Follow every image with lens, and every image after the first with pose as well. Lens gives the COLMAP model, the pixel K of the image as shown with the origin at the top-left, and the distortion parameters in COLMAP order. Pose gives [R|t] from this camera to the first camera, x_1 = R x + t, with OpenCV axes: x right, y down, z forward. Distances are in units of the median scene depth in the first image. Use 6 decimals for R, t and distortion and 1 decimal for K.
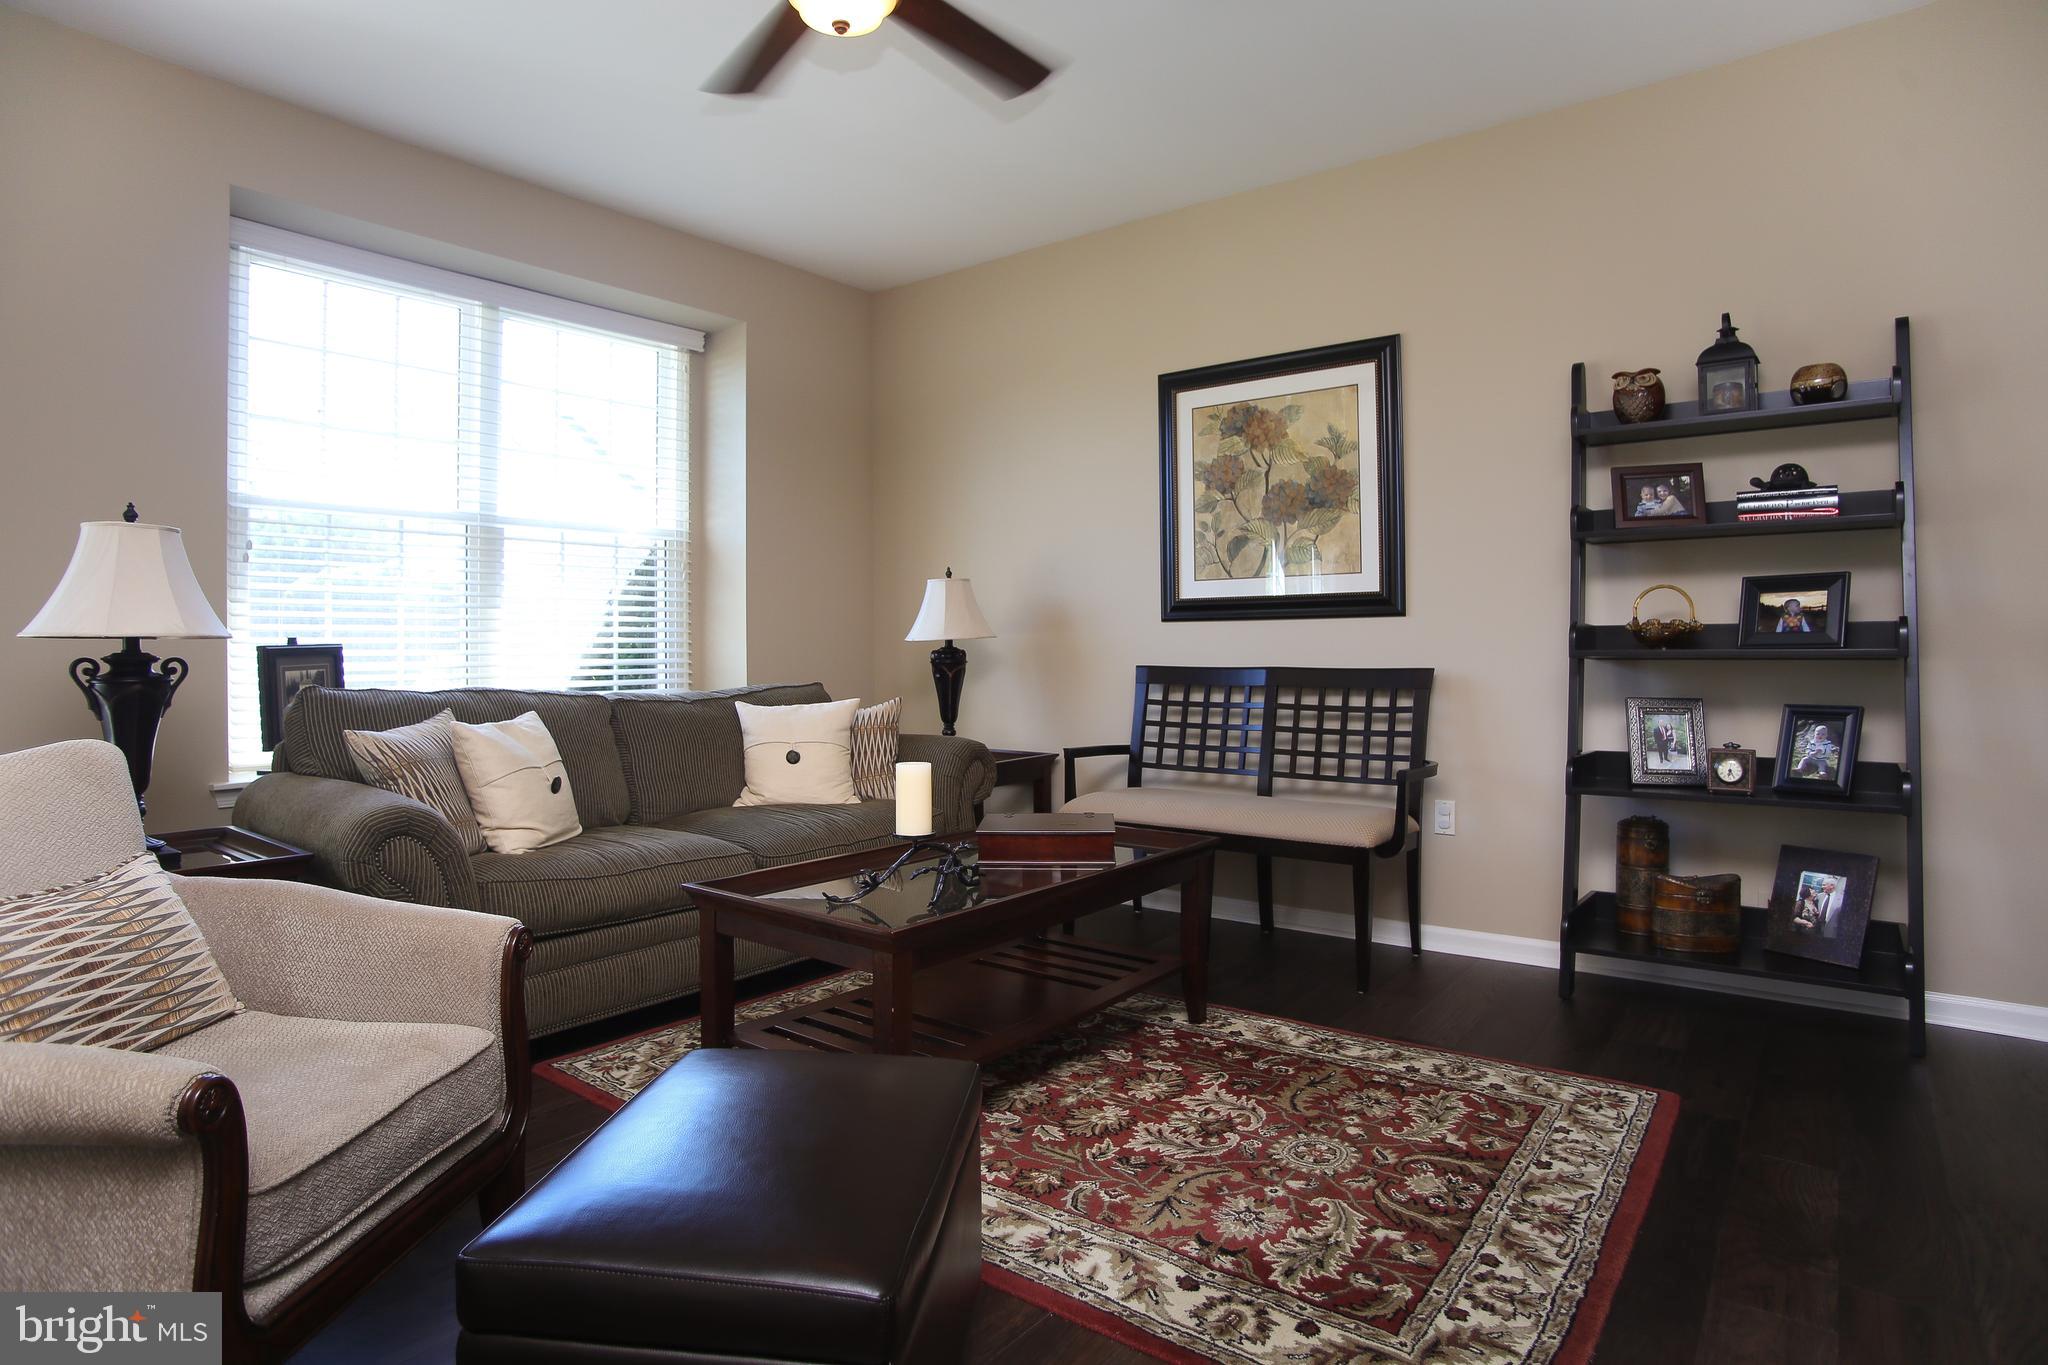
lens RADIAL K [[1124.6, 0, 1033.3], [0, 1124.6, 632.0], [0, 0, 1]] dist [-0.051598, 0.007255]
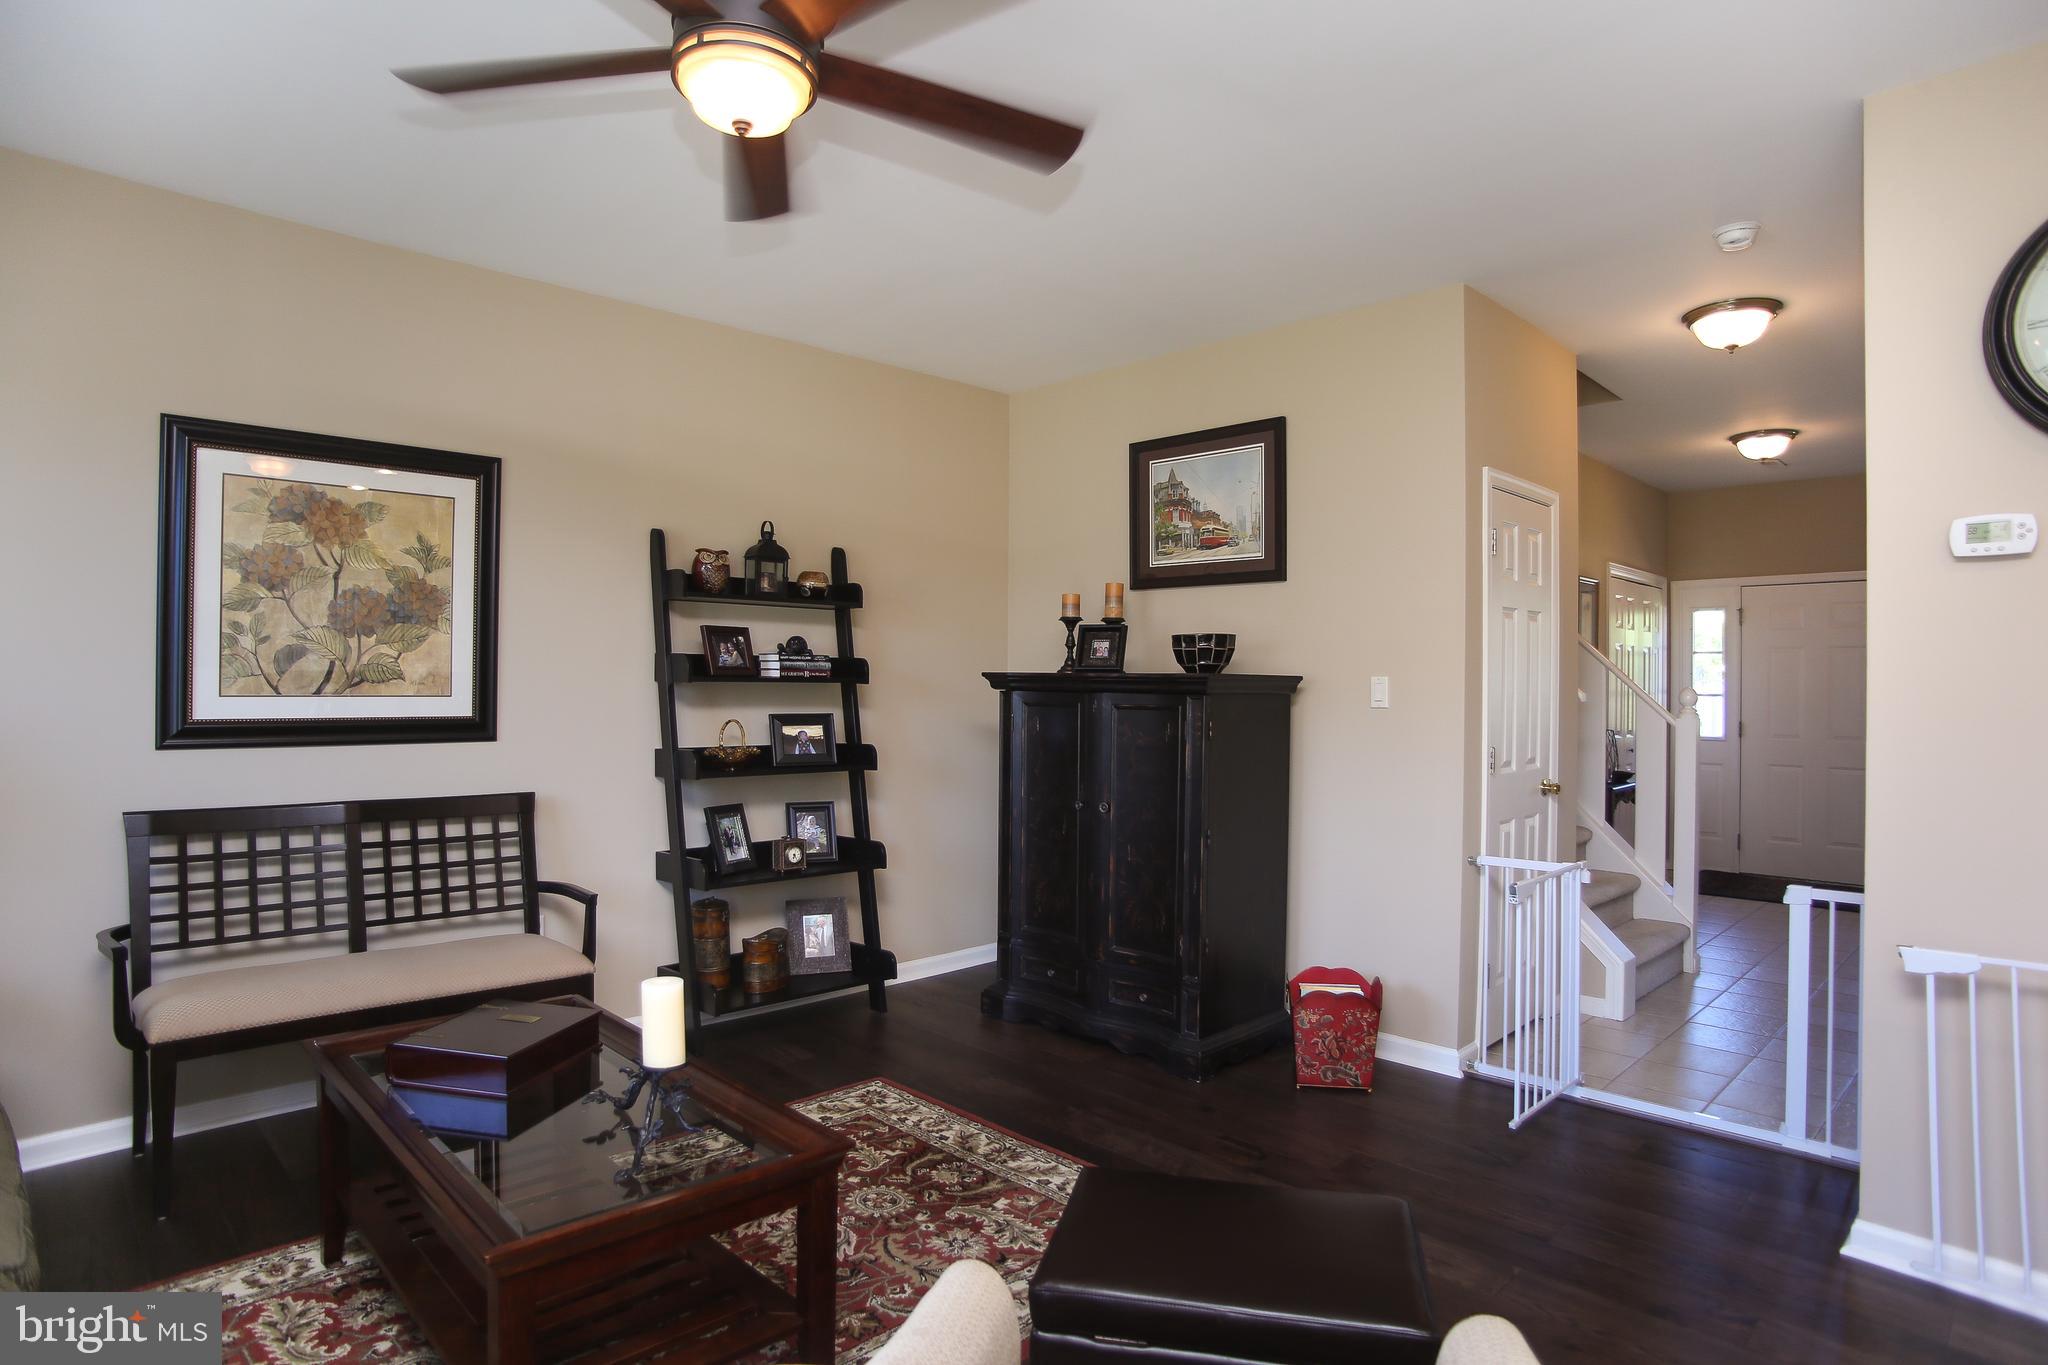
lens RADIAL K [[1124.6, 0, 1021.3], [0, 1124.6, 680.7], [0, 0, 1]] dist [-0.051598, 0.007255]
pose [[0.162668, 0.012161, 0.986606, -0.564175], [-0.024128, 0.999674, -0.008344, -0.070057], [-0.986386, -0.022447, 0.162908, 0.365342]]
